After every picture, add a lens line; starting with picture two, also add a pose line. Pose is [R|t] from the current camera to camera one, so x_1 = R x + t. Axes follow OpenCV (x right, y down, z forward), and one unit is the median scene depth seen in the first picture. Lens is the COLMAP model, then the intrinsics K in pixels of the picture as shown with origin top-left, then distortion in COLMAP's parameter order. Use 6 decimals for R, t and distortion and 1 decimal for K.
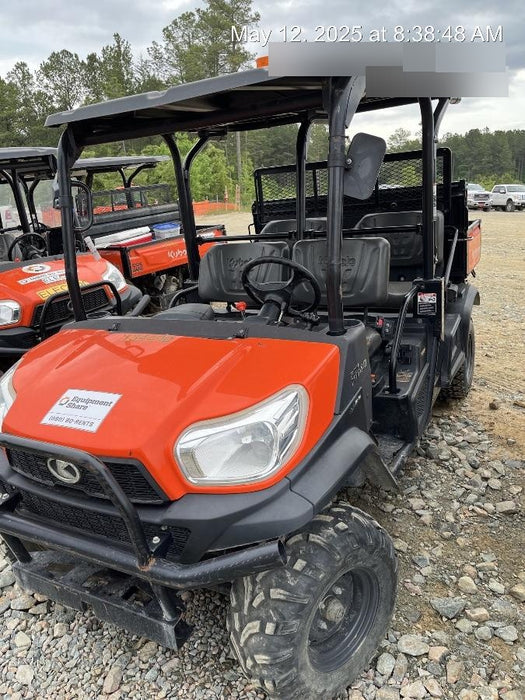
lens RADIAL K [[545.8, 0, 261.4], [0, 545.8, 337.4], [0, 0, 1]] dist [0.001590, -0.002265]
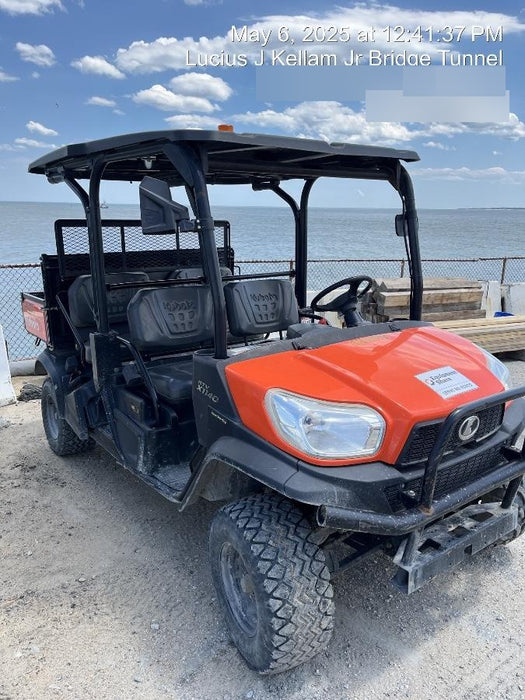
lens RADIAL K [[534.1, 0, 262.8], [0, 534.1, 342.0], [0, 0, 1]] dist [0.000704, 0.004103]
pose [[0.405660, -0.086947, 0.909879, -1.584010], [0.236379, 0.971580, -0.012544, -0.039046], [-0.882930, 0.220165, 0.414684, 0.842491]]
